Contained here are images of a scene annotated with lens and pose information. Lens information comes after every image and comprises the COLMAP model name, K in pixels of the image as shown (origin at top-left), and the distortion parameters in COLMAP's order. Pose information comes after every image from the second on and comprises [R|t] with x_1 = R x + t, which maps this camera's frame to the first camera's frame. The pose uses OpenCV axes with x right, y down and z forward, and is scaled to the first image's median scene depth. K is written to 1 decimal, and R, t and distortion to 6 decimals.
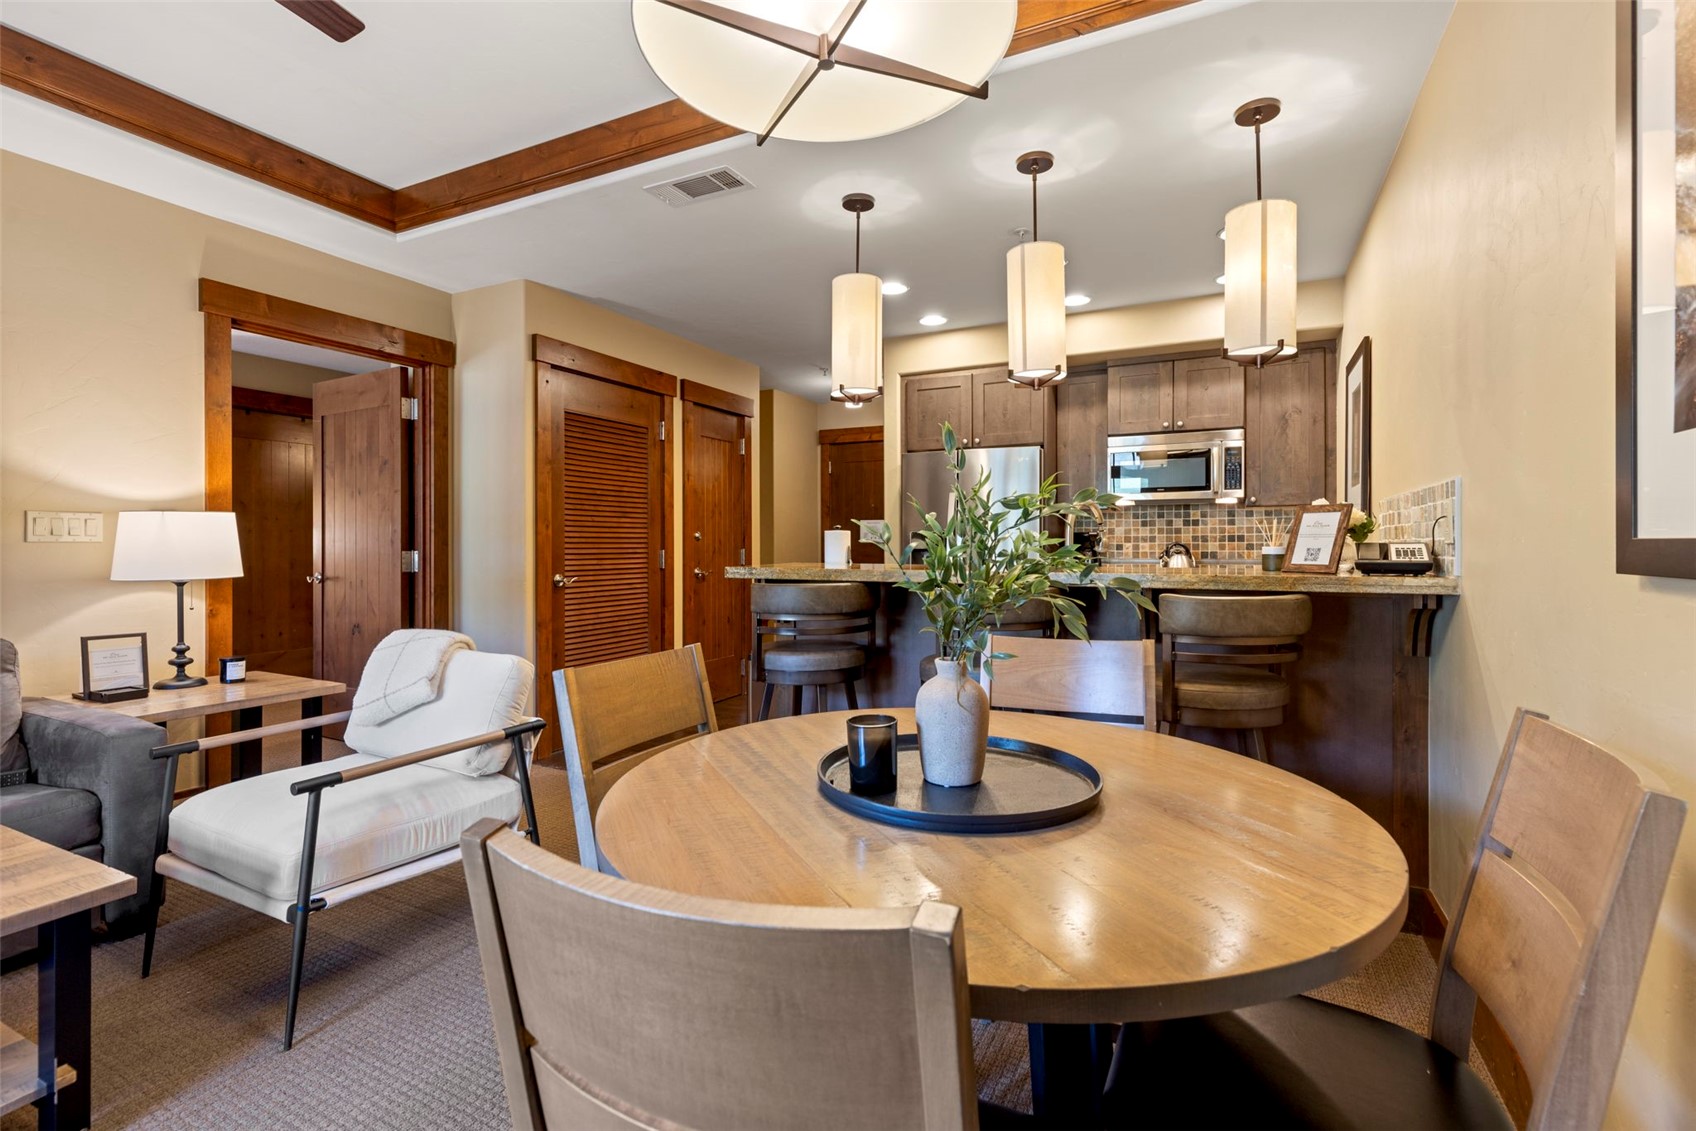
lens RADIAL K [[764.2, 0, 851.0], [0, 764.2, 546.5], [0, 0, 1]] dist [0.003198, -0.000041]
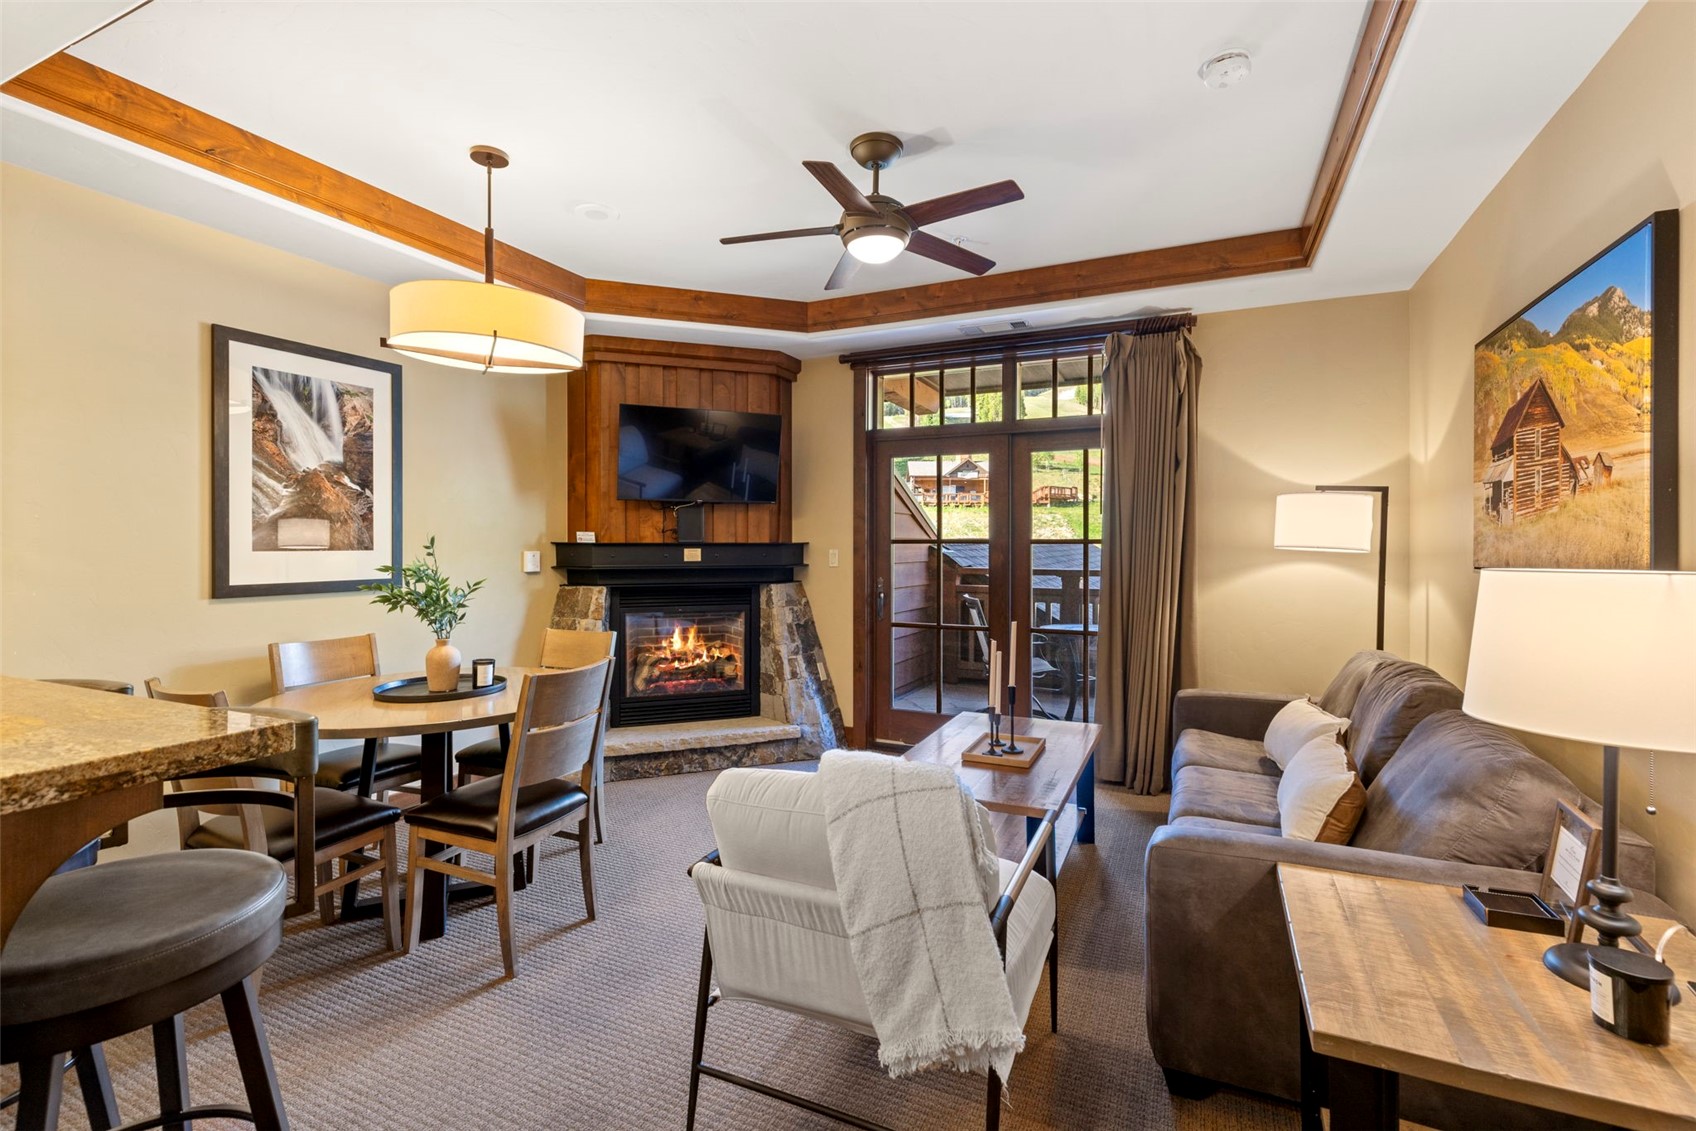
lens RADIAL K [[755.4, 0, 849.3], [0, 755.4, 548.2], [0, 0, 1]] dist [0.001141, -0.000329]
pose [[-0.999653, 0.000788, -0.026343, -0.283132], [0.000600, 0.999974, 0.007164, -0.039204], [0.026348, 0.007145, -0.999627, 0.903141]]
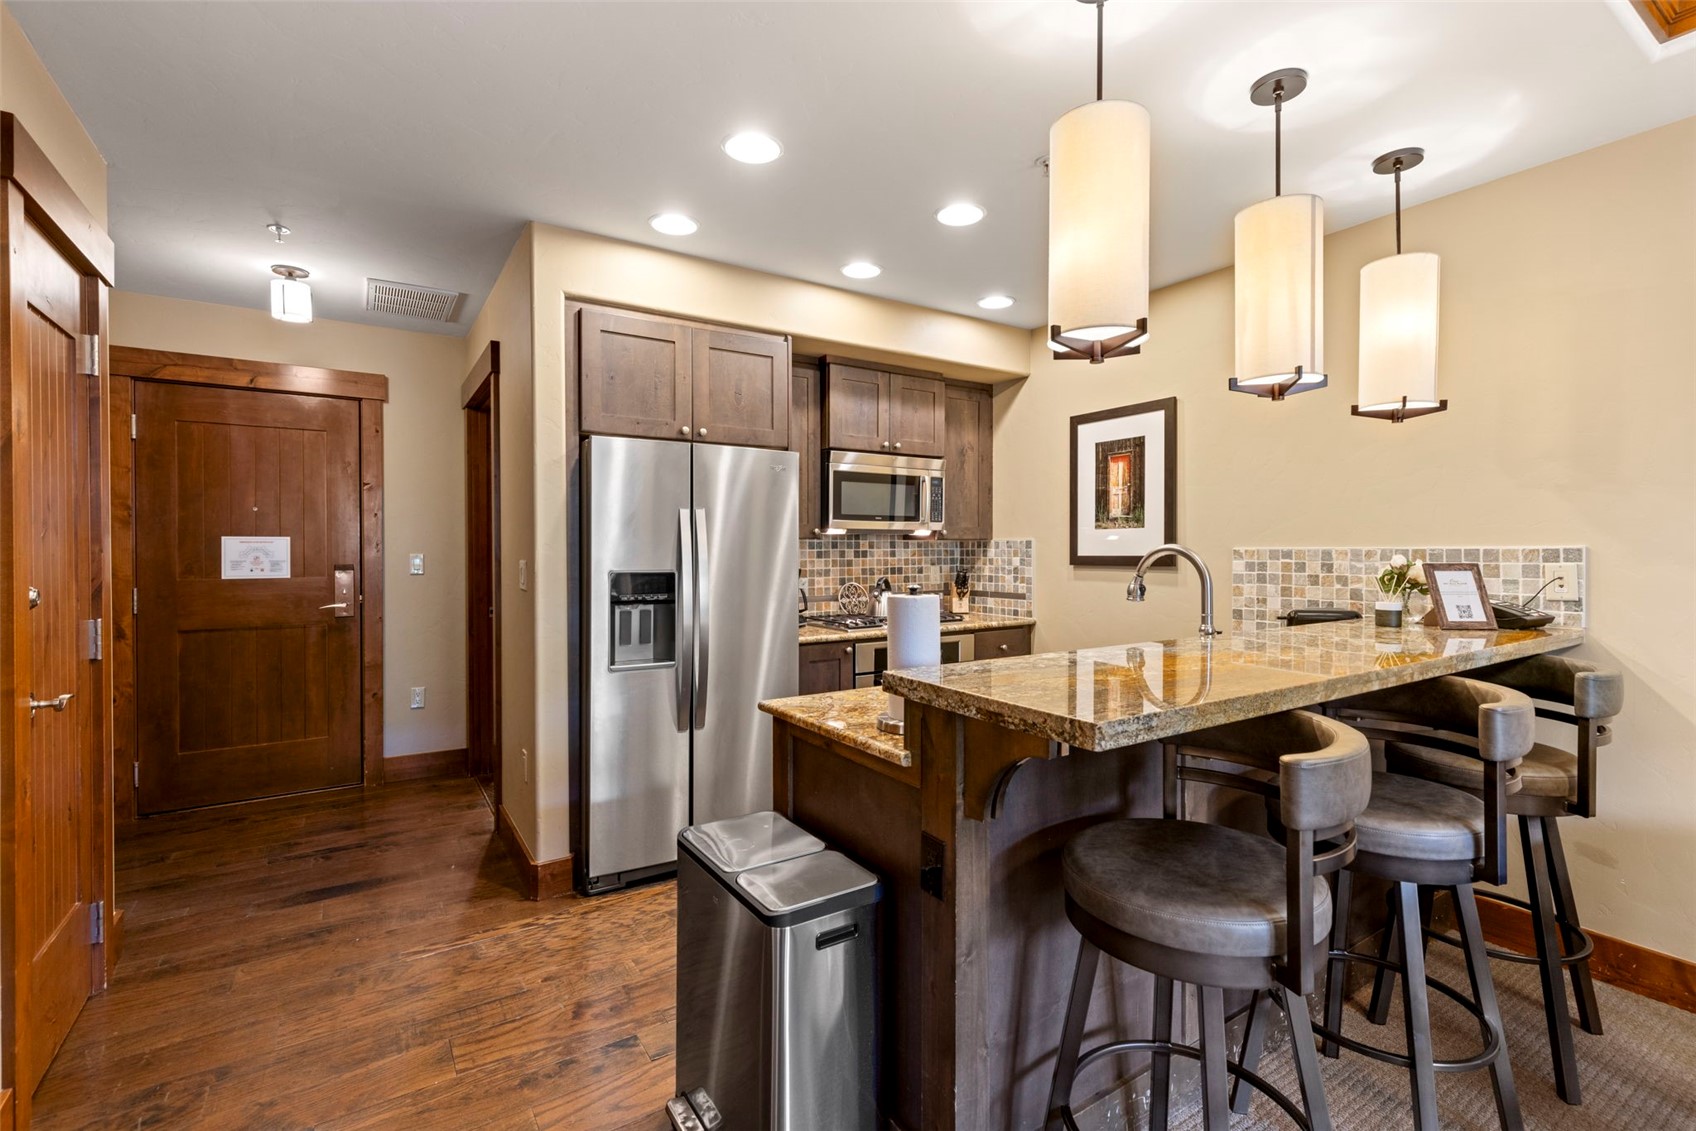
lens RADIAL K [[755.4, 0, 847.0], [0, 755.4, 554.5], [0, 0, 1]] dist [0.008381, -0.000149]
pose [[0.504850, -0.006631, 0.863181, -0.360316], [0.003329, 0.999978, 0.005734, -0.038450], [-0.863200, -0.000021, 0.504861, 0.605805]]
